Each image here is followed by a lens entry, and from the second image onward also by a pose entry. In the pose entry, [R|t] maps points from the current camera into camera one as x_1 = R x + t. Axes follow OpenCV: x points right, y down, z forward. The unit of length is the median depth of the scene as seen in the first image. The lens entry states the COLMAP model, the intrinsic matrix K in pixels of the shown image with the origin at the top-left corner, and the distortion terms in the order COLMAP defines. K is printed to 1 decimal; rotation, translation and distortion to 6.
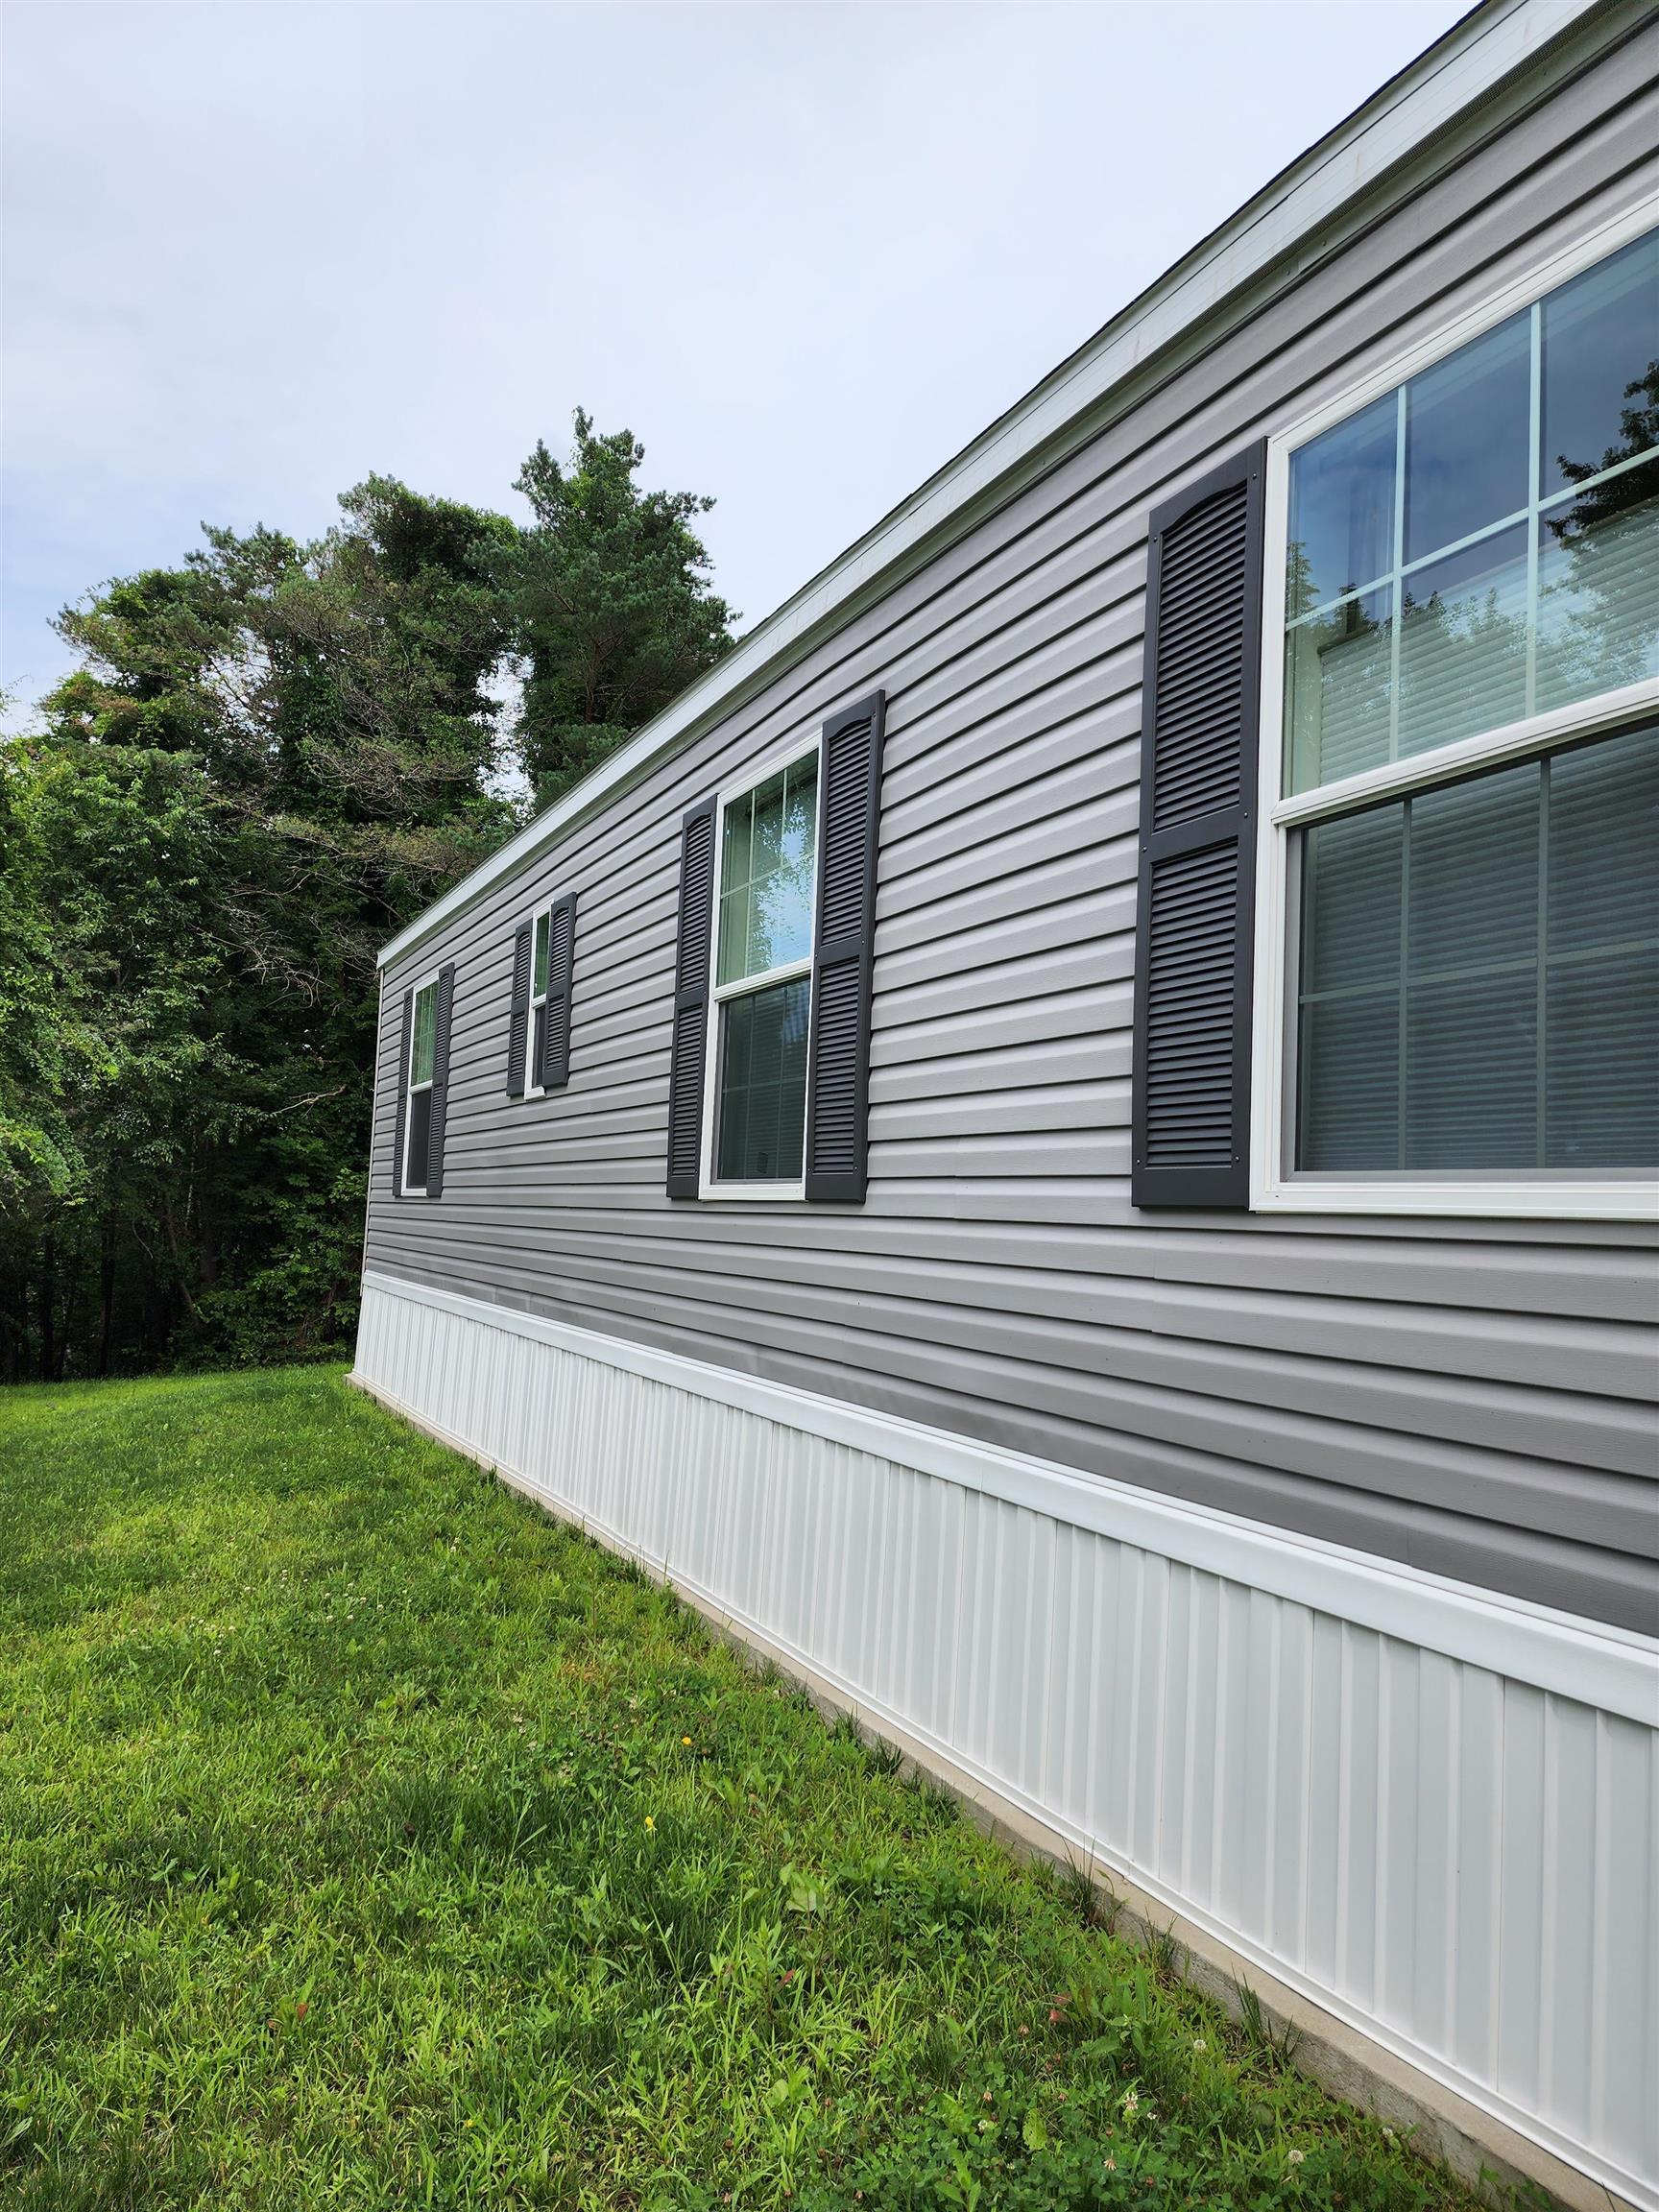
lens RADIAL K [[1483.4, 0, 823.4], [0, 1483.4, 1086.3], [0, 0, 1]] dist [0.084538, -0.074634]
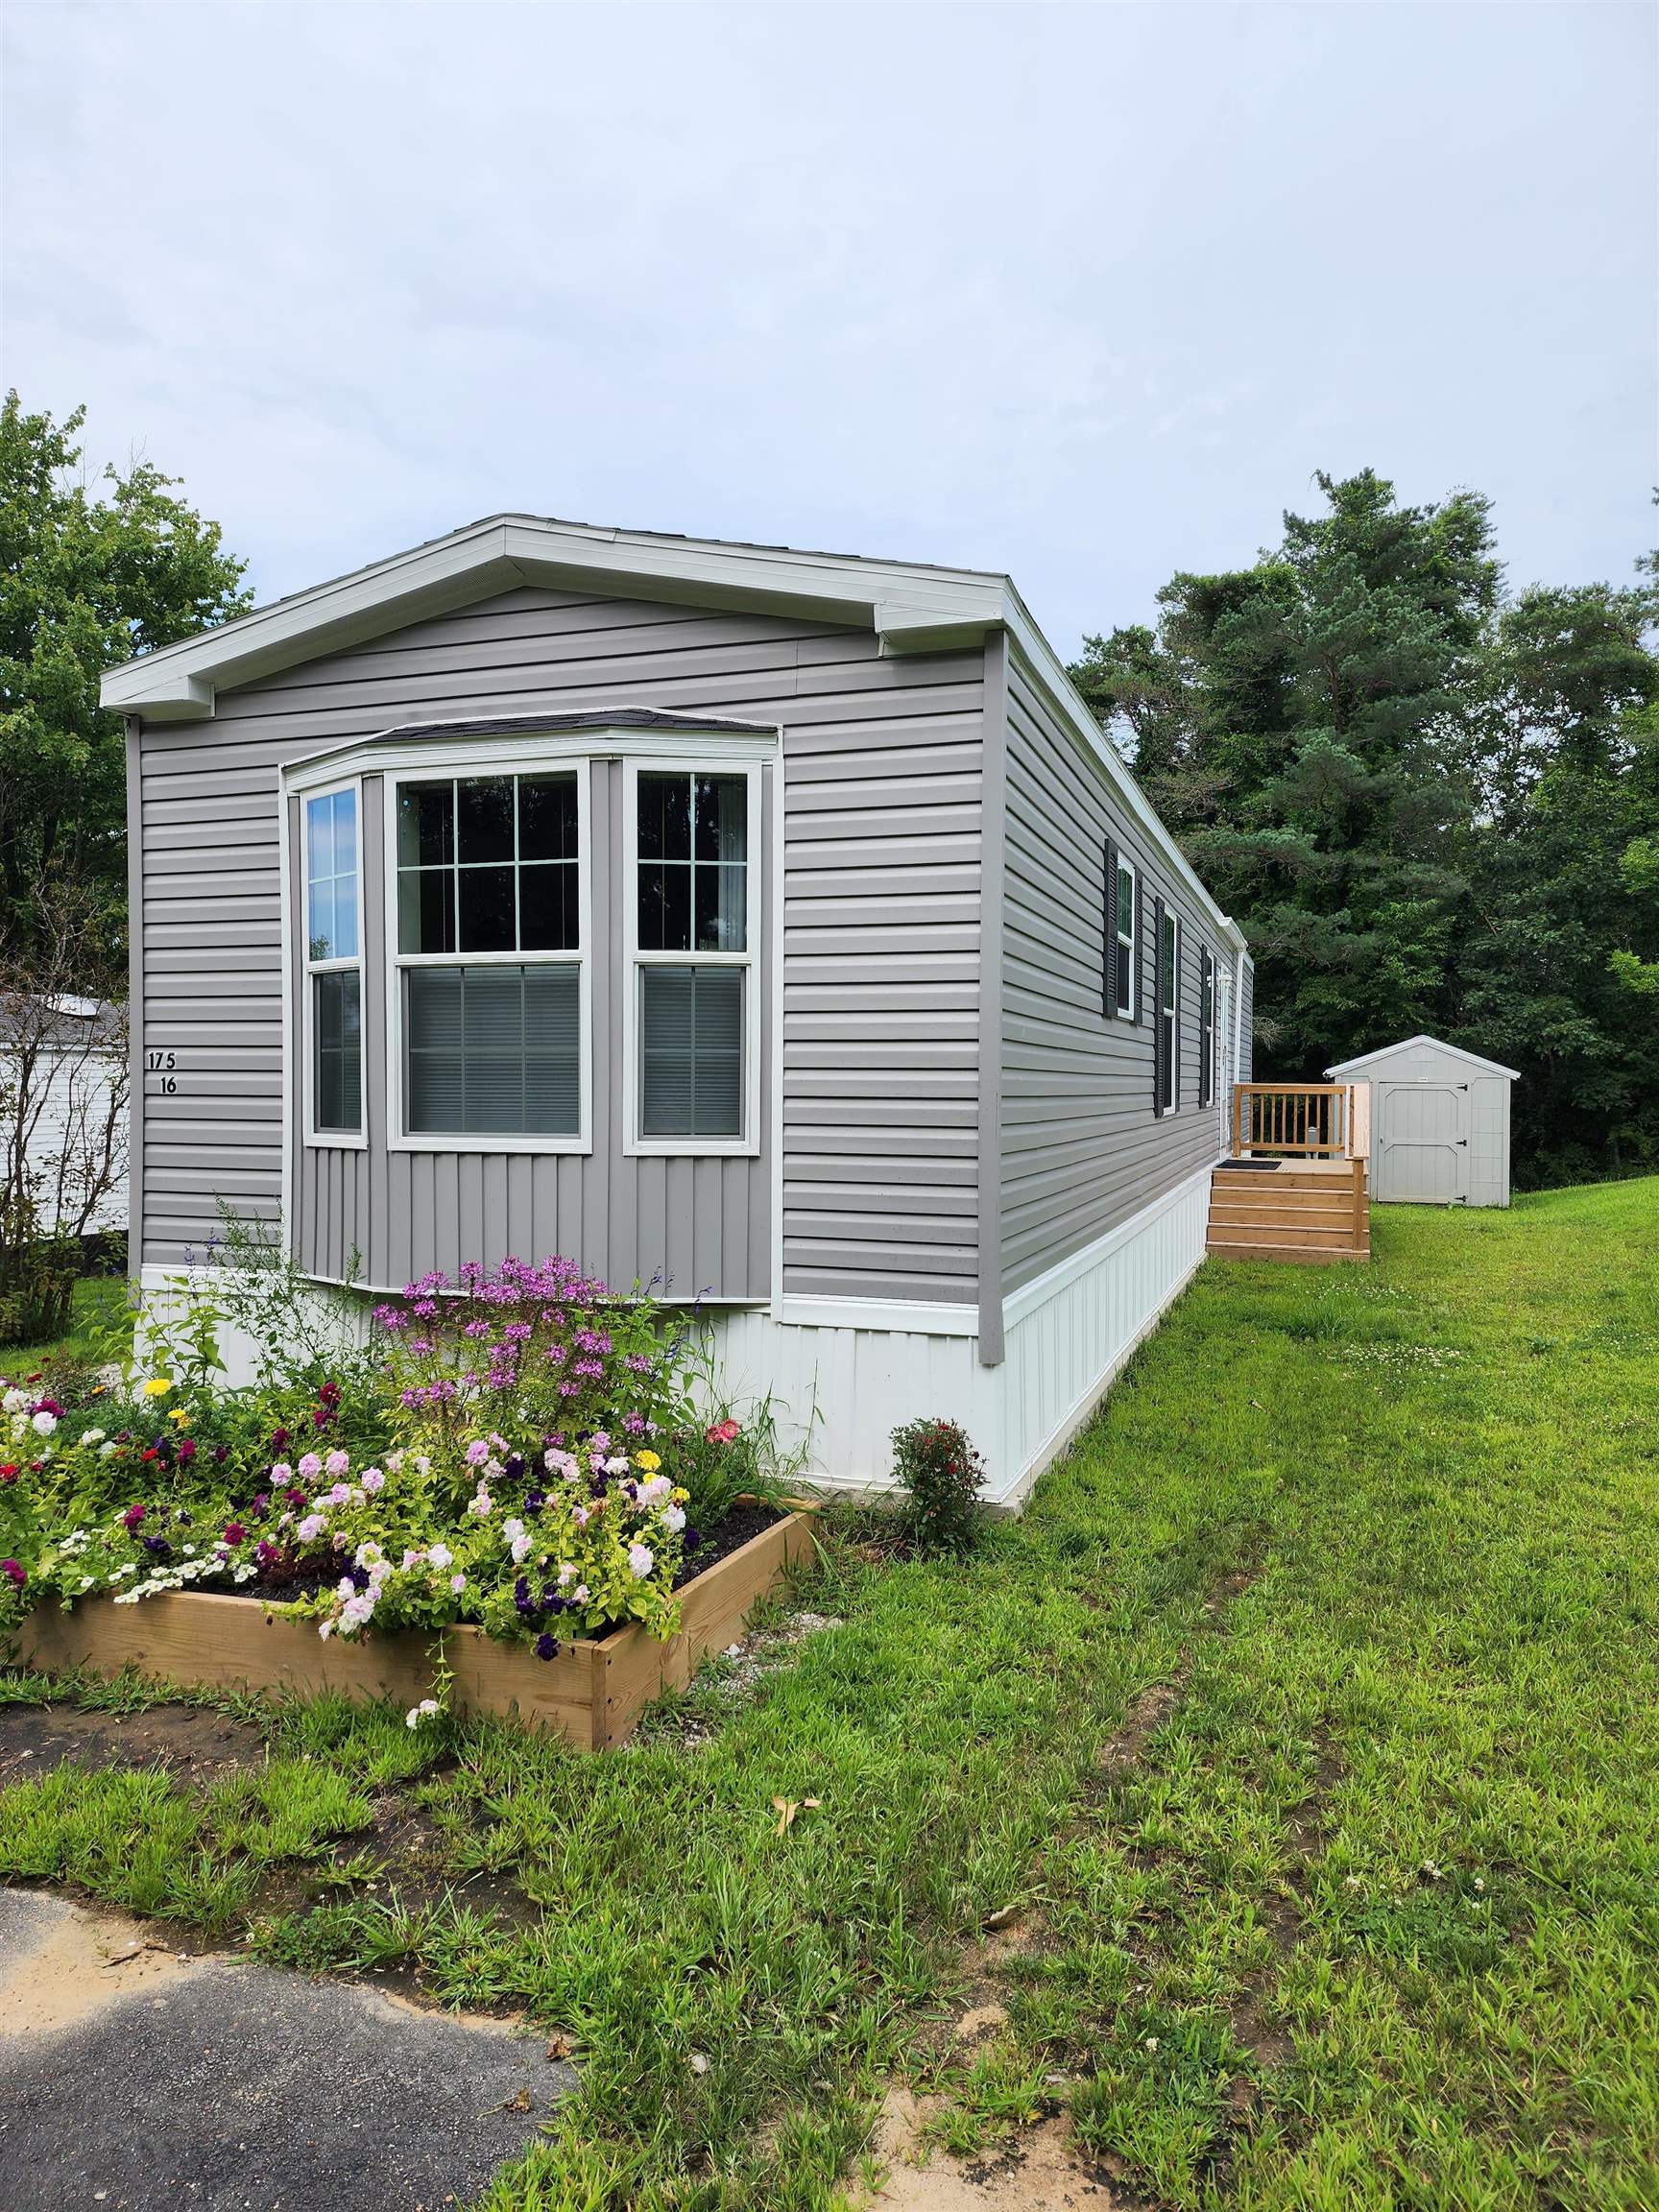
lens RADIAL K [[1483.4, 0, 813.4], [0, 1483.4, 1101.7], [0, 0, 1]] dist [0.084538, -0.074634]
pose [[0.700162, -0.023943, -0.713582, 0.449694], [0.084339, 0.995214, 0.049360, -0.018077], [0.708985, -0.094742, 0.698830, -0.252876]]
